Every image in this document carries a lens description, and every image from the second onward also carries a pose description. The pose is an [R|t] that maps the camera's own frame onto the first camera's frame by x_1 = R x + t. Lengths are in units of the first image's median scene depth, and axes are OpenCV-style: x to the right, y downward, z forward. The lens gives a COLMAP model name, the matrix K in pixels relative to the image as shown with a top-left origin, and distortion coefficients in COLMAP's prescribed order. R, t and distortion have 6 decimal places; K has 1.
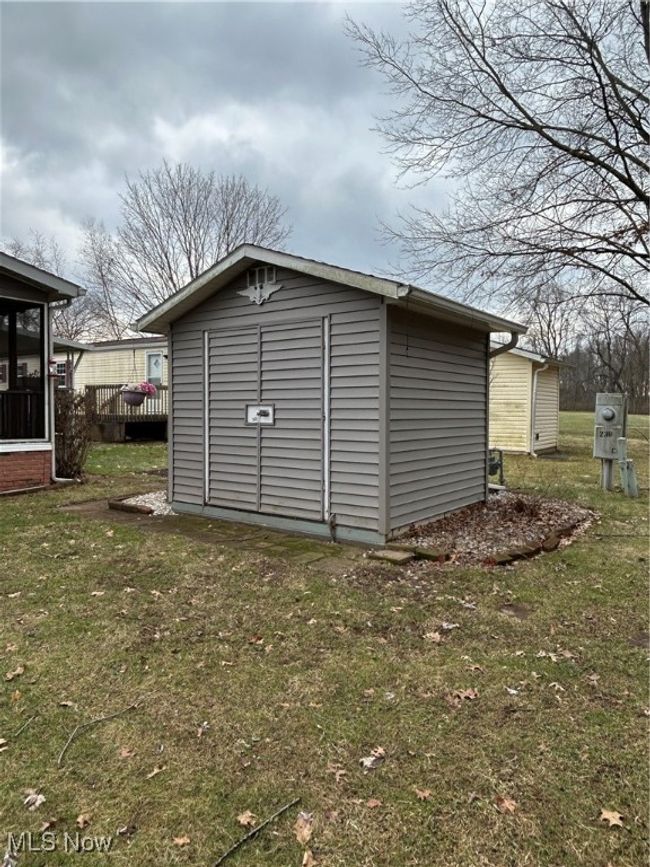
lens RADIAL K [[585.8, 0, 323.7], [0, 585.8, 430.0], [0, 0, 1]] dist [-0.011312, -0.001460]
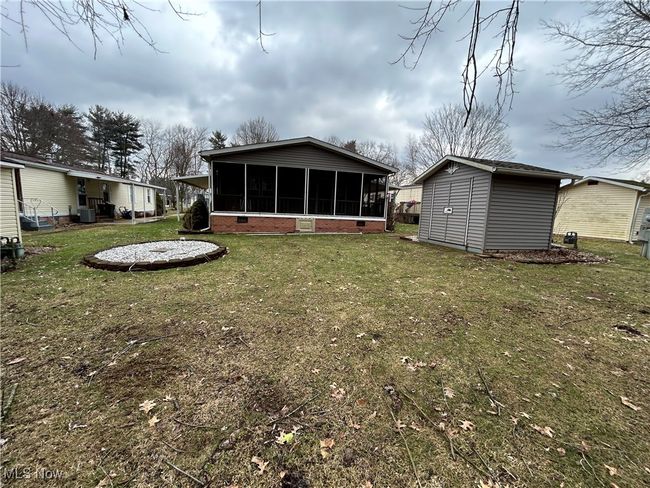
lens RADIAL K [[260.1, 0, 326.9], [0, 260.1, 243.5], [0, 0, 1]] dist [0.000434, 0.000146]
pose [[0.784837, 0.110298, -0.609807, 0.207463], [-0.062846, 0.993126, 0.098746, 0.044473], [0.616507, -0.039176, 0.786374, -0.406337]]
